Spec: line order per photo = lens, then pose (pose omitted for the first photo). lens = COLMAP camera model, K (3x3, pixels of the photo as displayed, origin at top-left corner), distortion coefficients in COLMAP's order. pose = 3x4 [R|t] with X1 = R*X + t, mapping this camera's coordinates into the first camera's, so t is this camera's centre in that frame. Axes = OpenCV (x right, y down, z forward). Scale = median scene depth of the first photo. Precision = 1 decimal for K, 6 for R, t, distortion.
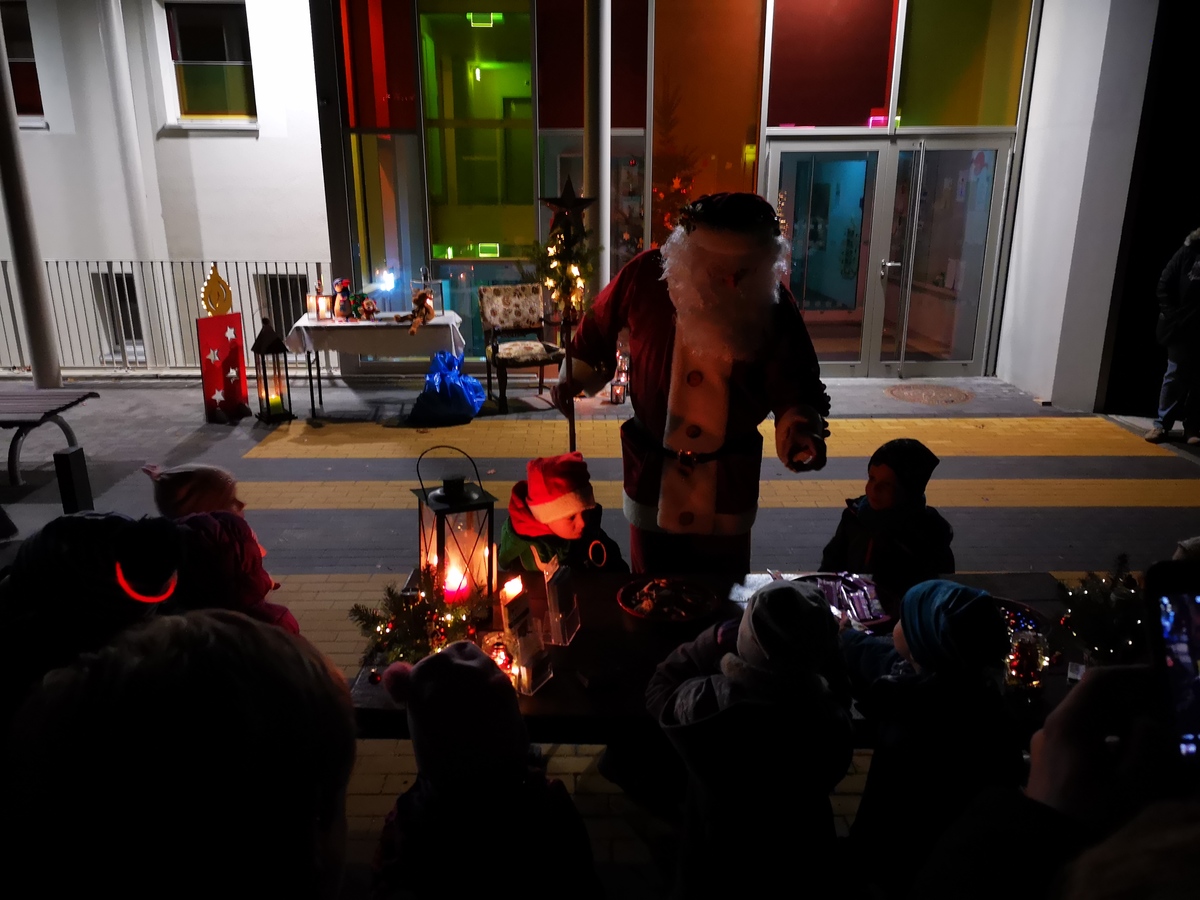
lens RADIAL K [[913.2, 0, 600.0], [0, 913.2, 450.0], [0, 0, 1]] dist [0.074341, -0.058906]
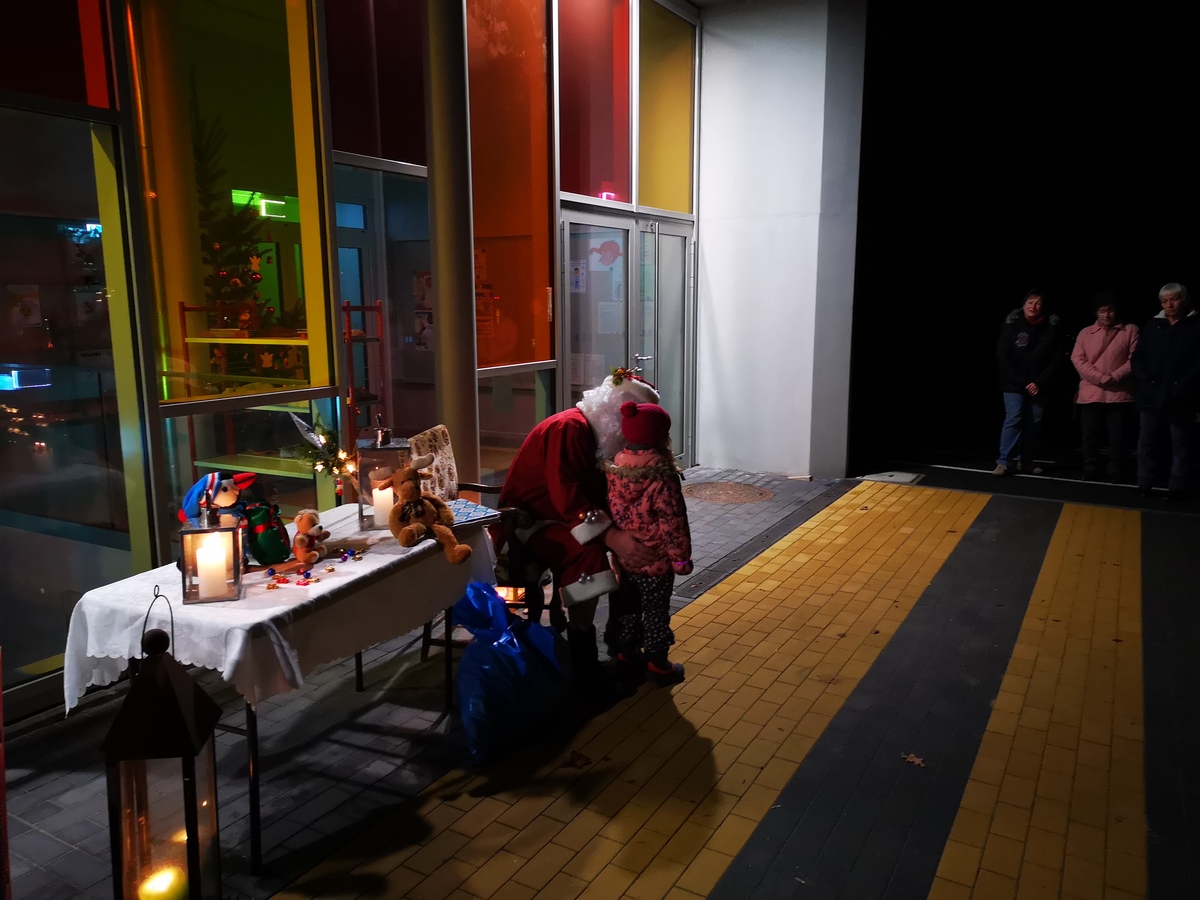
lens RADIAL K [[913.2, 0, 600.0], [0, 913.2, 450.0], [0, 0, 1]] dist [0.074341, -0.058906]
pose [[0.508879, -0.145942, 0.848377, -0.467889], [0.243593, 0.969657, 0.020692, -0.149797], [-0.825654, 0.196129, 0.528988, 0.613045]]
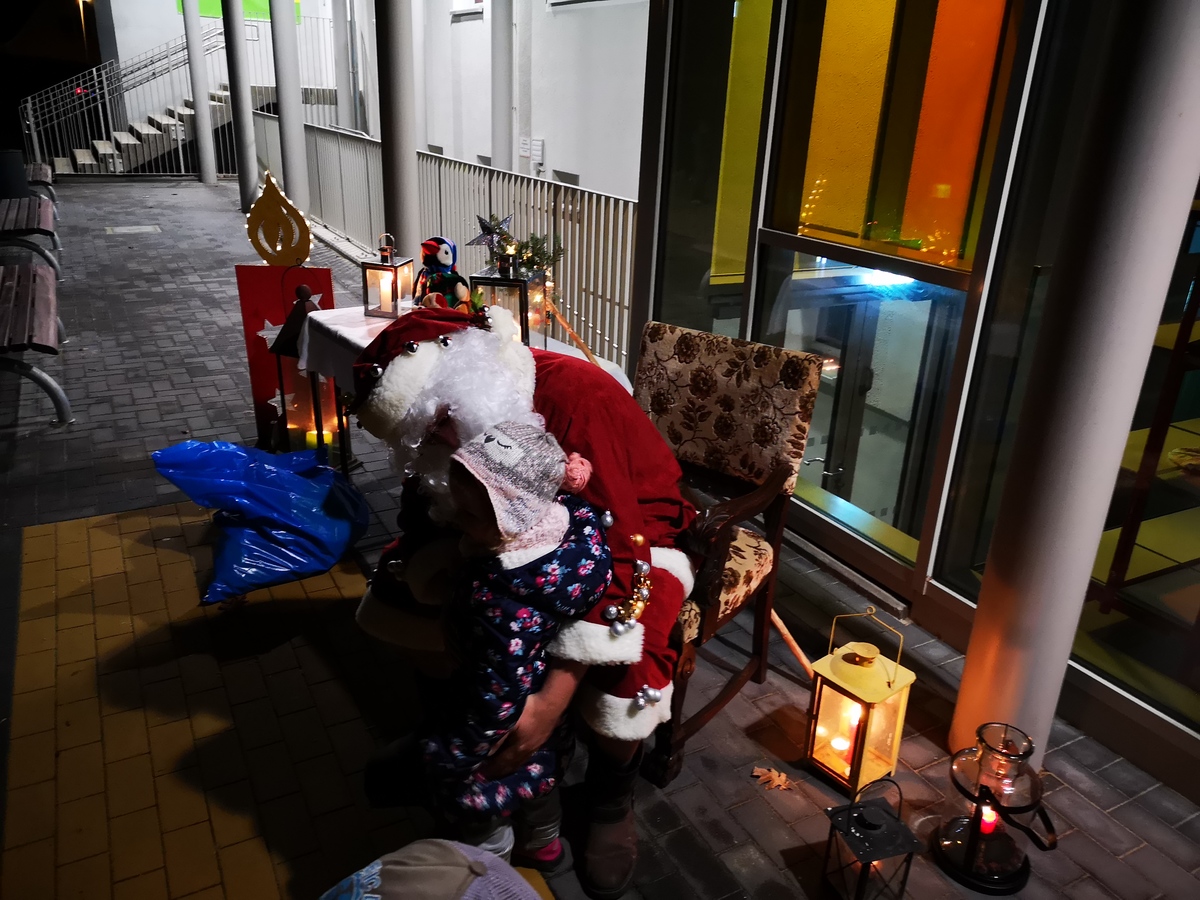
lens RADIAL K [[913.2, 0, 600.0], [0, 913.2, 450.0], [0, 0, 1]] dist [0.074341, -0.058906]
pose [[0.465298, 0.338985, -0.817672, 0.146428], [-0.286283, 0.931745, 0.223366, -0.191964], [0.837580, 0.130154, 0.530585, 0.762077]]
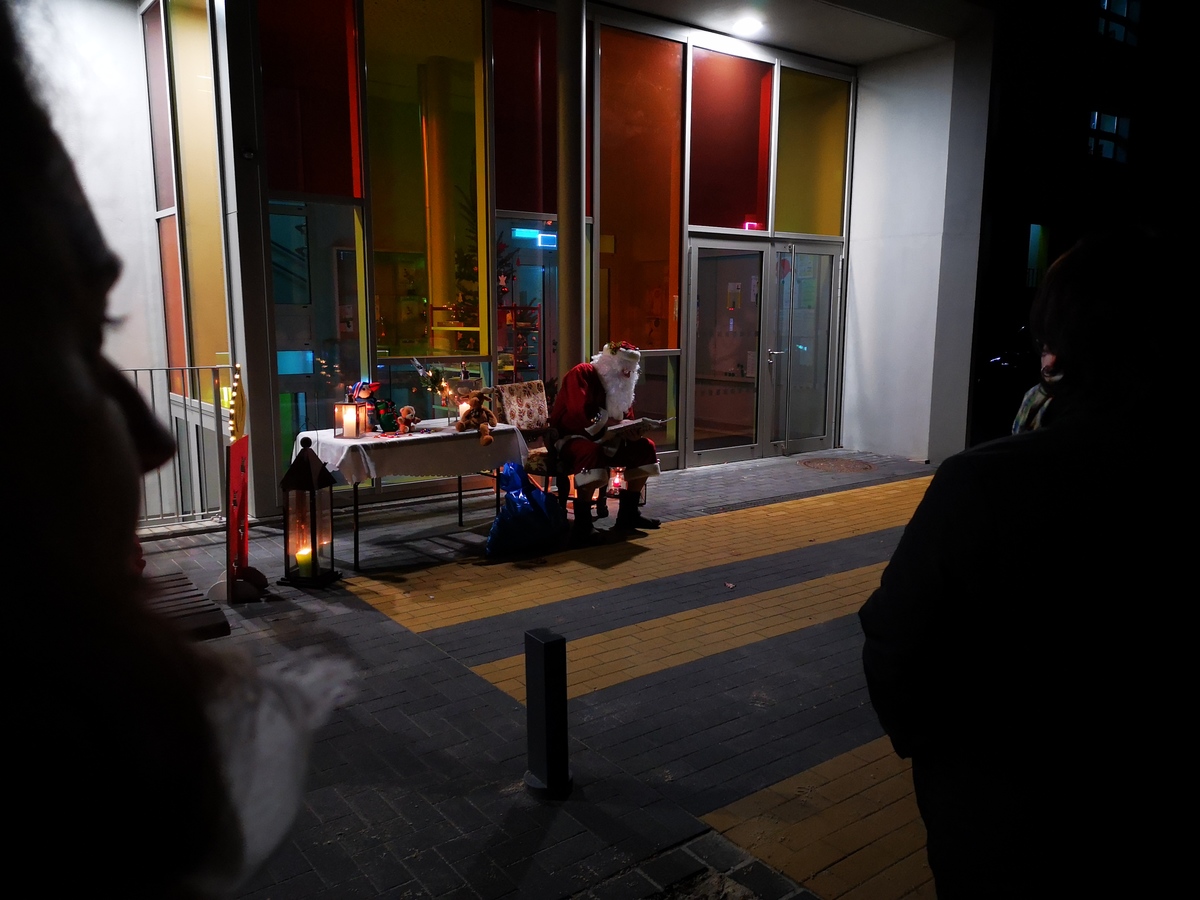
lens RADIAL K [[913.2, 0, 600.0], [0, 913.2, 450.0], [0, 0, 1]] dist [0.074341, -0.058906]
pose [[0.805290, -0.085140, 0.586736, -0.515279], [0.160768, 0.983915, -0.077879, -0.038550], [-0.570667, 0.157043, 0.806025, 0.271063]]
